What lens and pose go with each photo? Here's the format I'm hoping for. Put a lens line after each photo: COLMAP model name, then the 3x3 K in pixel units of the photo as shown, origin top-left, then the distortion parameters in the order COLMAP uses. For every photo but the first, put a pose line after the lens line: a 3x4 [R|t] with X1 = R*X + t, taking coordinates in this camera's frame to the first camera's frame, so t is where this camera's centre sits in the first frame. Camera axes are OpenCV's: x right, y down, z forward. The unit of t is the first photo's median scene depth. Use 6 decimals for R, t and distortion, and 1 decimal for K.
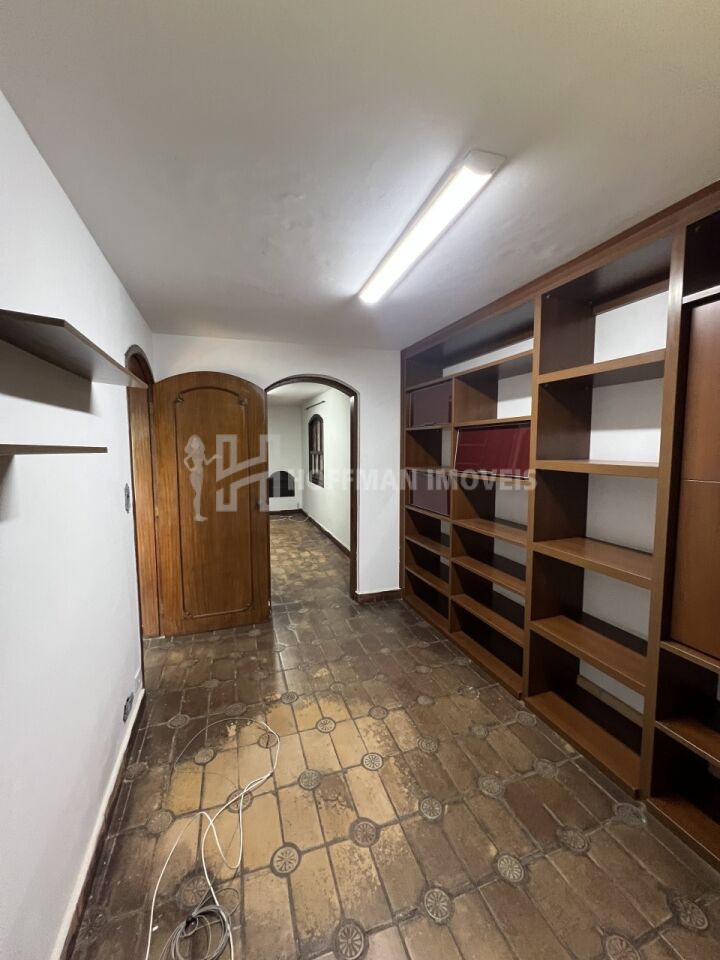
lens RADIAL K [[385.3, 0, 356.7], [0, 385.3, 480.9], [0, 0, 1]] dist [0.000986, -0.000038]
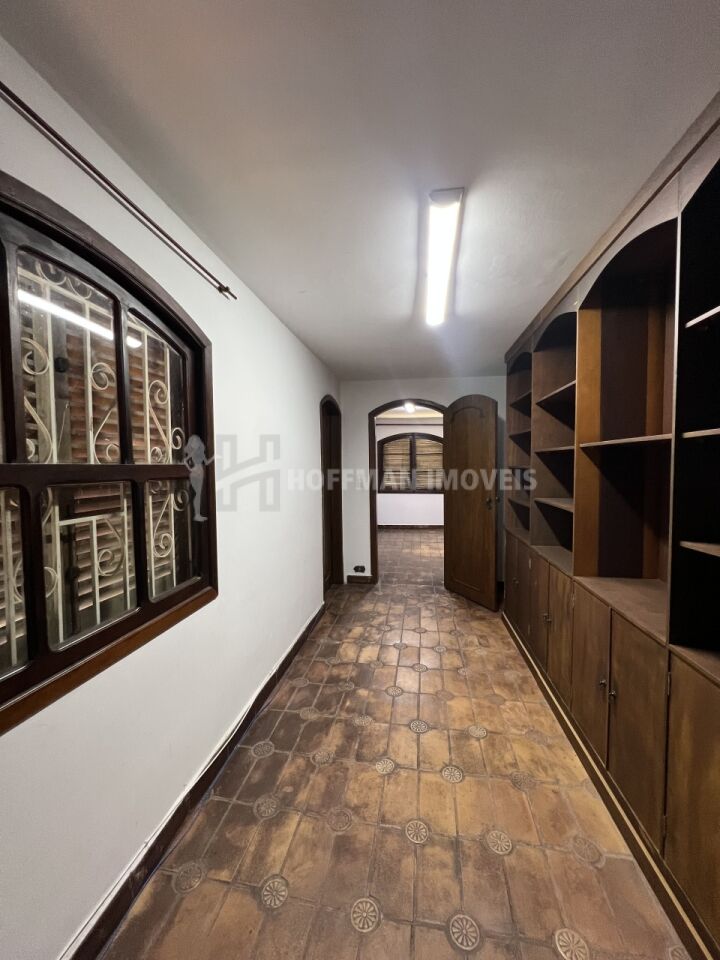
lens RADIAL K [[385.3, 0, 359.3], [0, 385.3, 482.3], [0, 0, 1]] dist [0.000986, -0.000038]
pose [[-0.889098, -0.011605, 0.457570, -1.049039], [0.048934, 0.991539, 0.120231, -0.313120], [-0.455094, 0.129288, -0.881007, 4.201510]]
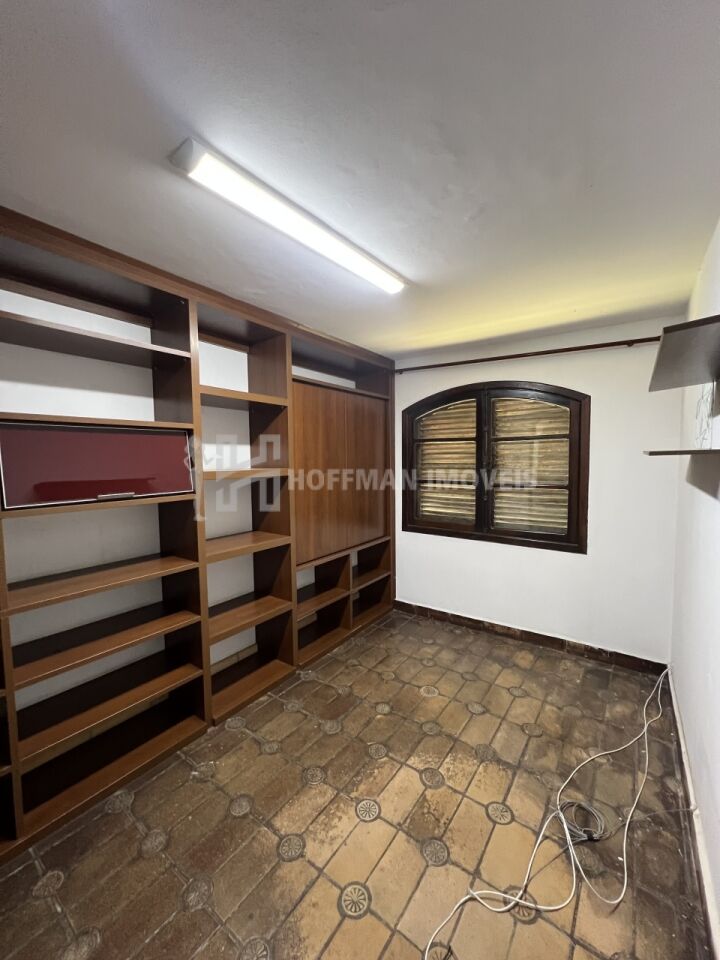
lens RADIAL K [[385.3, 0, 359.5], [0, 385.3, 479.9], [0, 0, 1]] dist [0.000986, -0.000038]
pose [[-0.584072, -0.040259, 0.810703, -0.638759], [0.080948, 0.990901, 0.107526, -0.119467], [-0.807656, 0.128428, -0.575499, 1.438475]]
